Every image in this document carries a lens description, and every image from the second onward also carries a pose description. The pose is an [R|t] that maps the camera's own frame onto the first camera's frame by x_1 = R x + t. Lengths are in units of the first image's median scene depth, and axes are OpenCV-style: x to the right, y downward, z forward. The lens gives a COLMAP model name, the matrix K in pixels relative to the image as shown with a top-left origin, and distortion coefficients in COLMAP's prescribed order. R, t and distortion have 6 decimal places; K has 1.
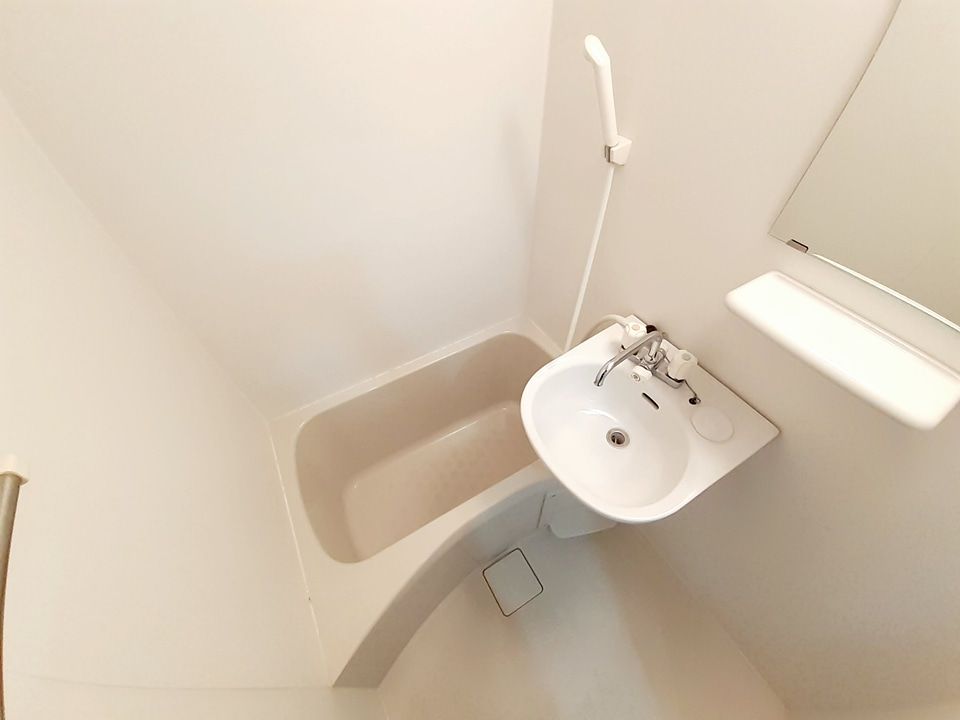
lens RADIAL K [[378.4, 0, 480.0], [0, 378.4, 360.0], [0, 0, 1]] dist [0.008681, -0.013726]
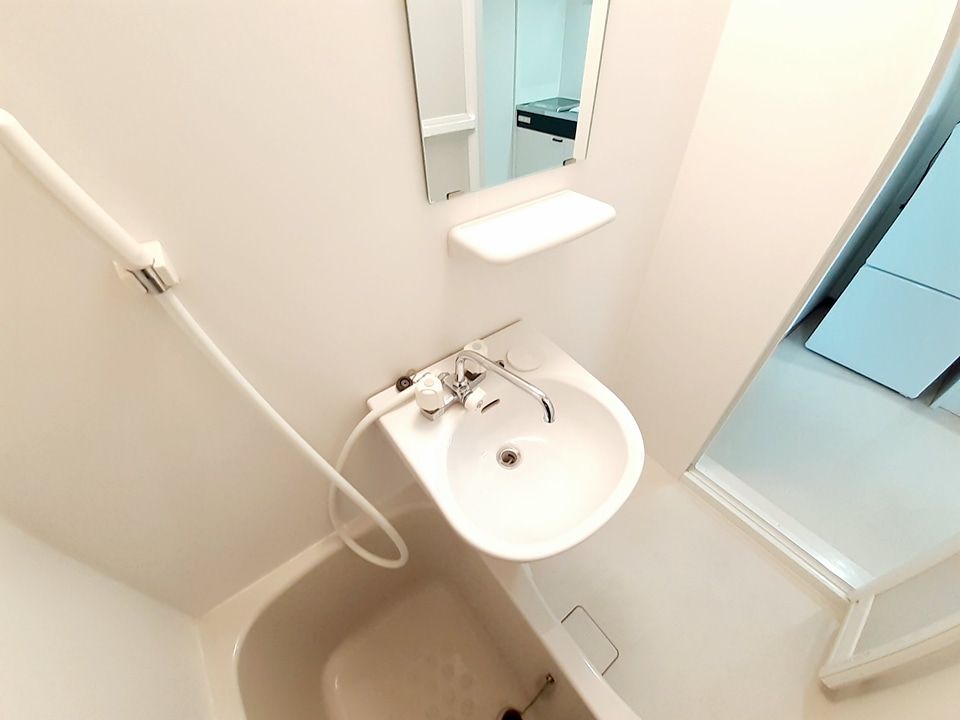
lens RADIAL K [[378.4, 0, 480.0], [0, 378.4, 360.0], [0, 0, 1]] dist [0.008681, -0.013726]
pose [[-0.120247, -0.662812, 0.739067, -0.141649], [0.763543, 0.414042, 0.495551, -0.422804], [-0.634462, 0.623898, 0.456299, 0.579754]]
